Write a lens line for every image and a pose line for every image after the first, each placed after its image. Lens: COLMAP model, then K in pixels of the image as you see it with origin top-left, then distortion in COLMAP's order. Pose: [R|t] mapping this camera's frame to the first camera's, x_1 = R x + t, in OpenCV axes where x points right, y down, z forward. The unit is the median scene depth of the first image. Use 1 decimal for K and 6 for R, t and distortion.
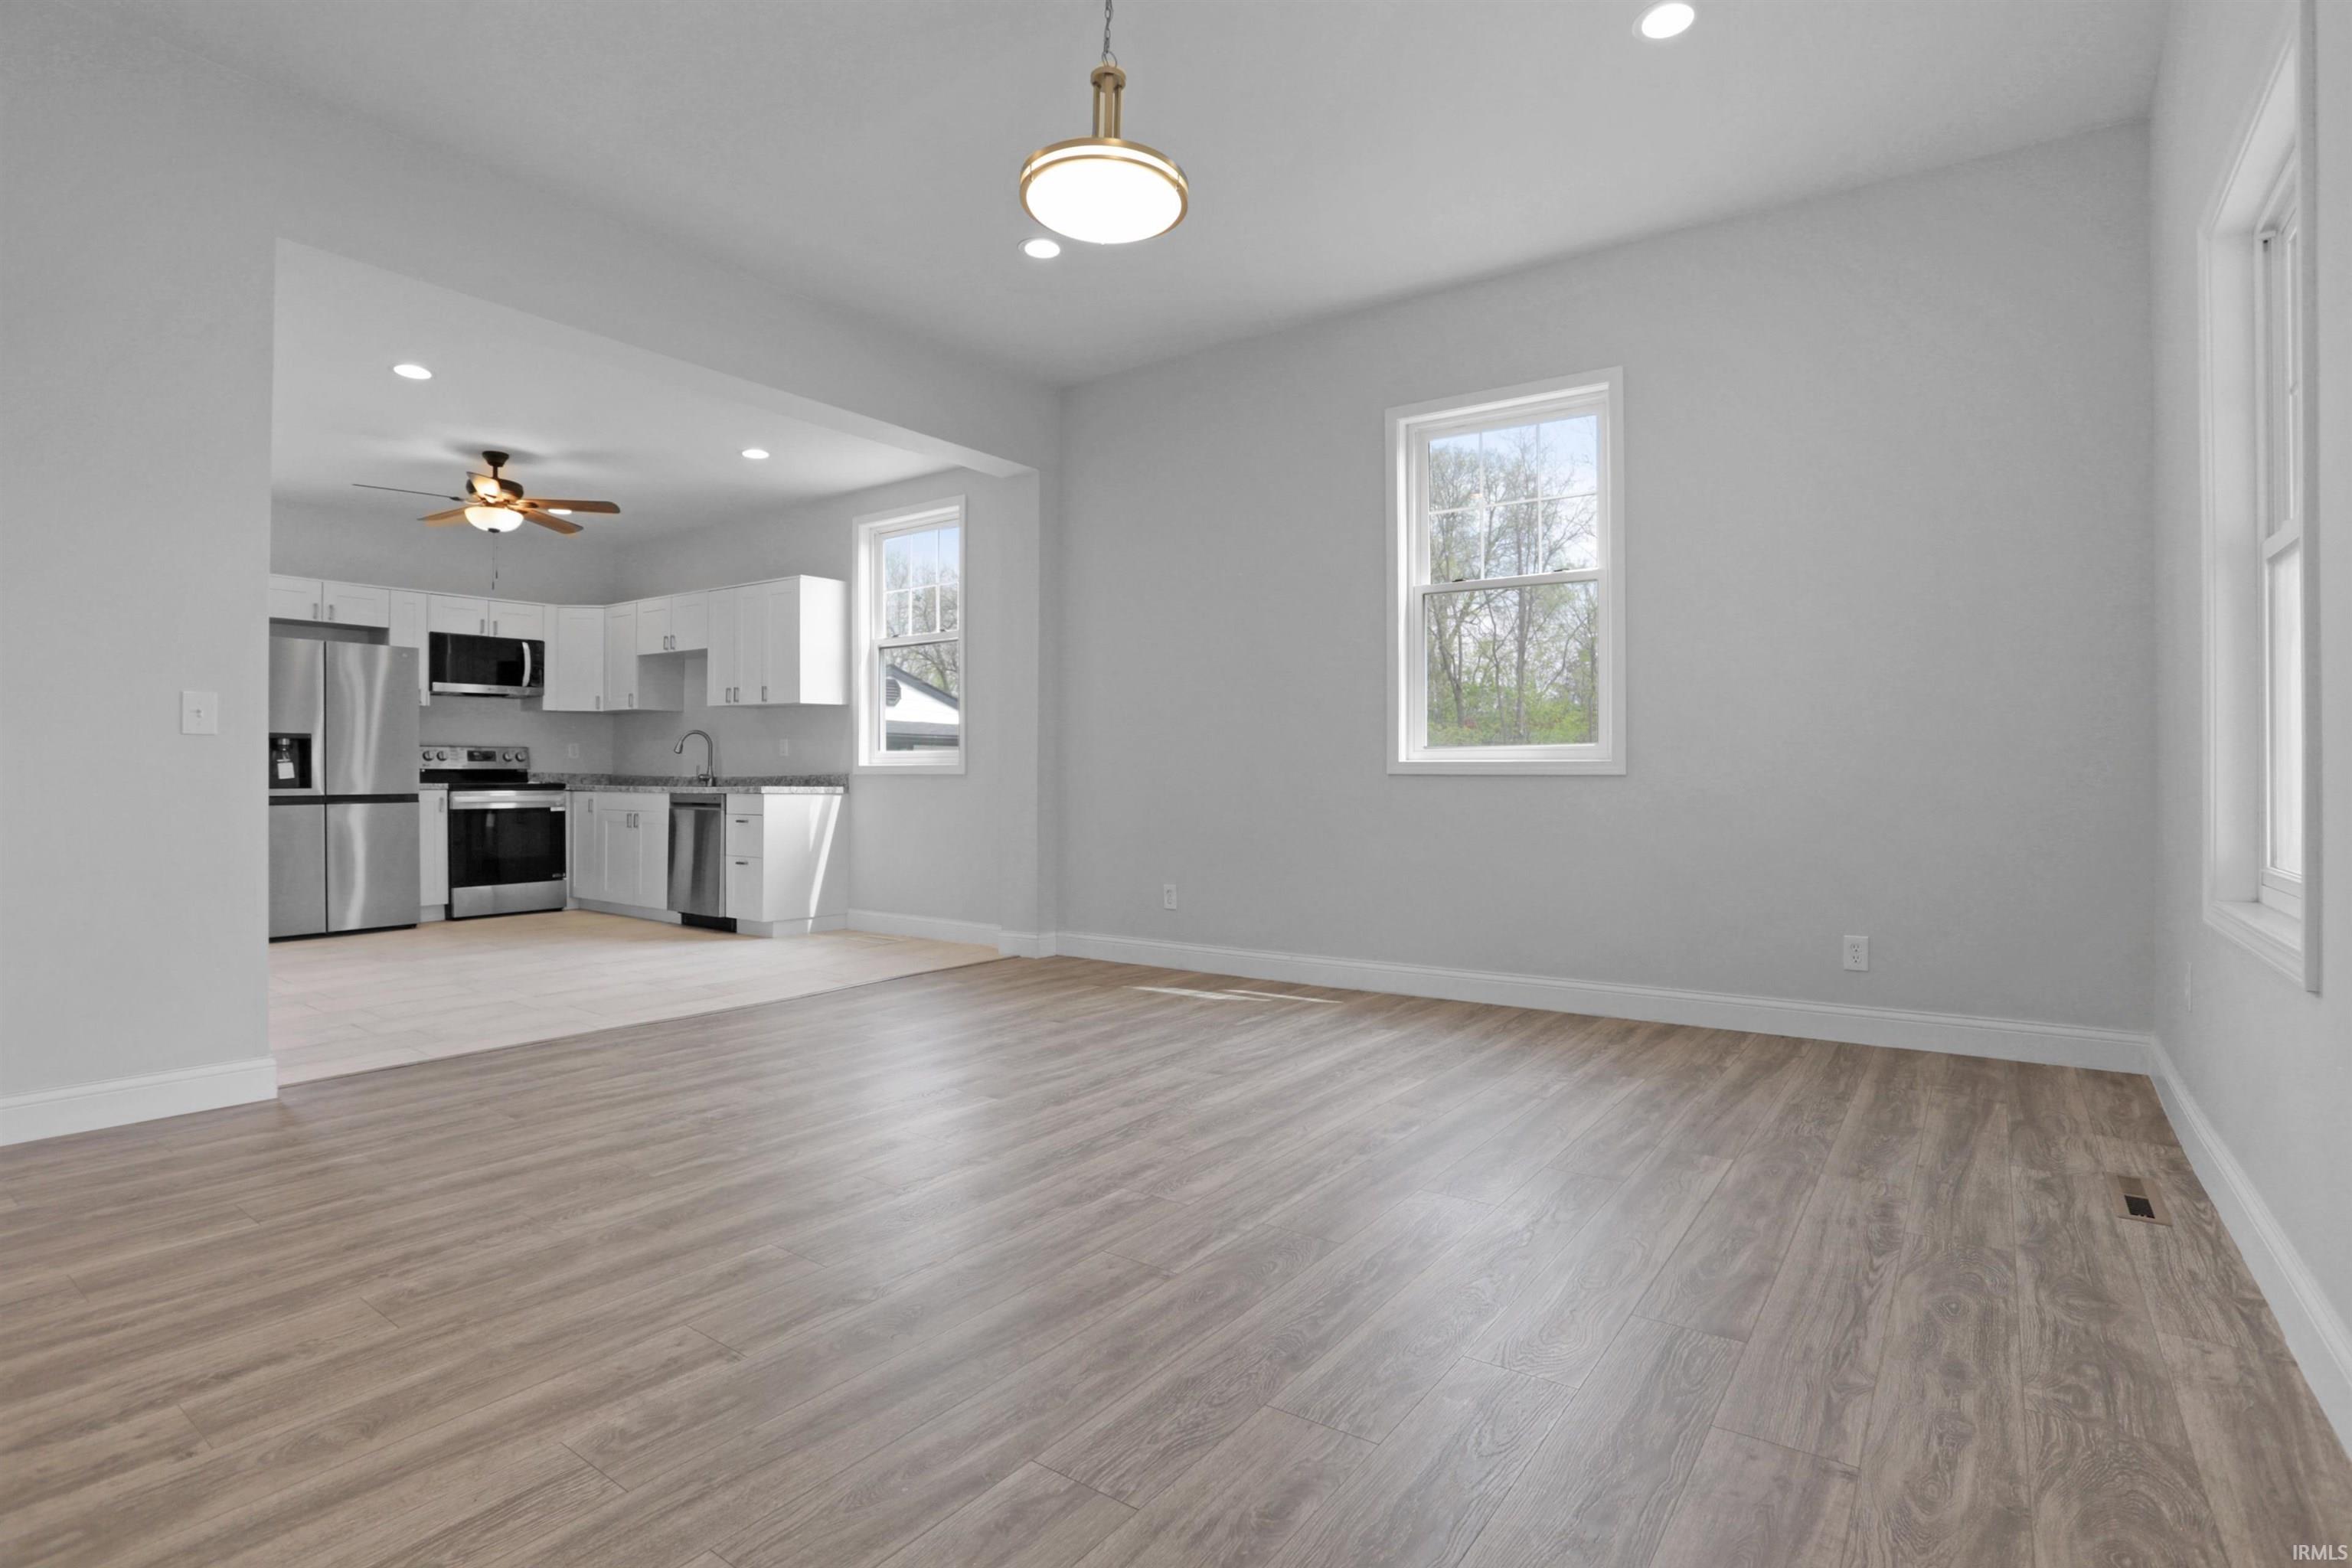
lens RADIAL K [[1145.2, 0, 1176.5], [0, 1145.2, 783.6], [0, 0, 1]] dist [-0.043458, 0.004468]
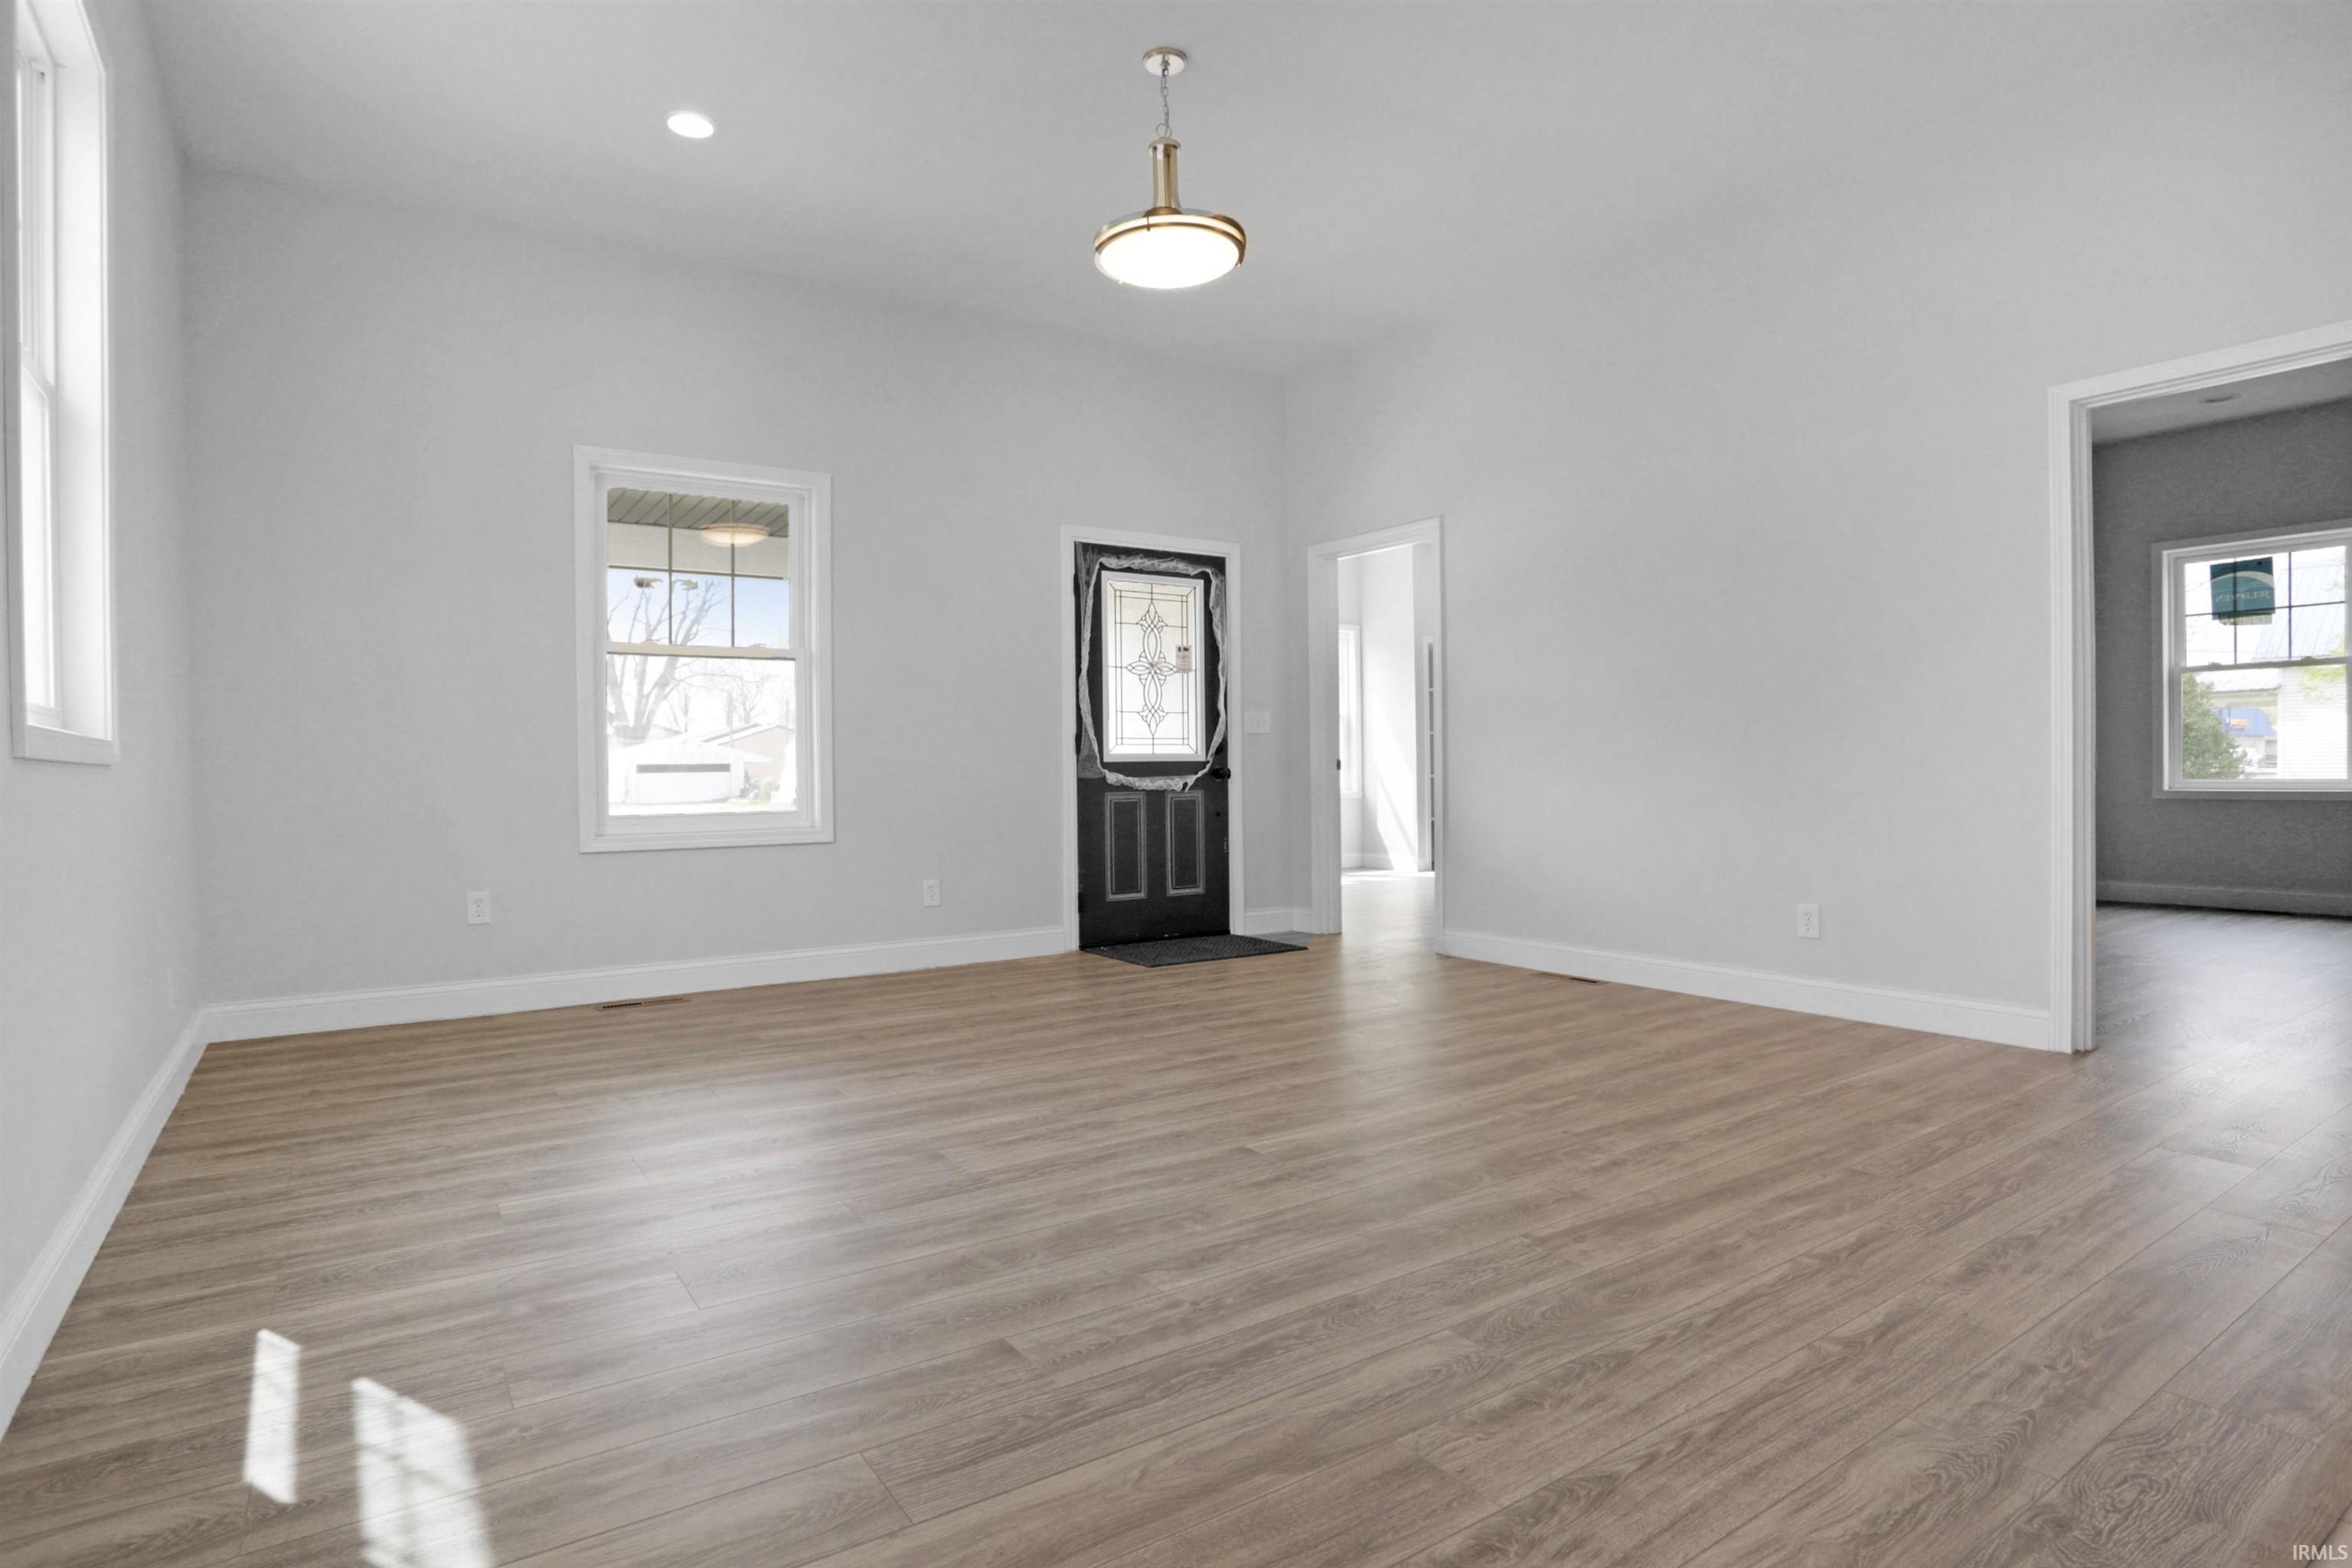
lens RADIAL K [[1208.3, 0, 1159.0], [0, 1208.3, 783.7], [0, 0, 1]] dist [-0.039252, 0.004695]
pose [[-0.935711, 0.012772, 0.352537, -0.191657], [0.017800, 0.999781, 0.011026, 0.005817], [-0.352319, 0.016592, -0.935733, 0.861863]]
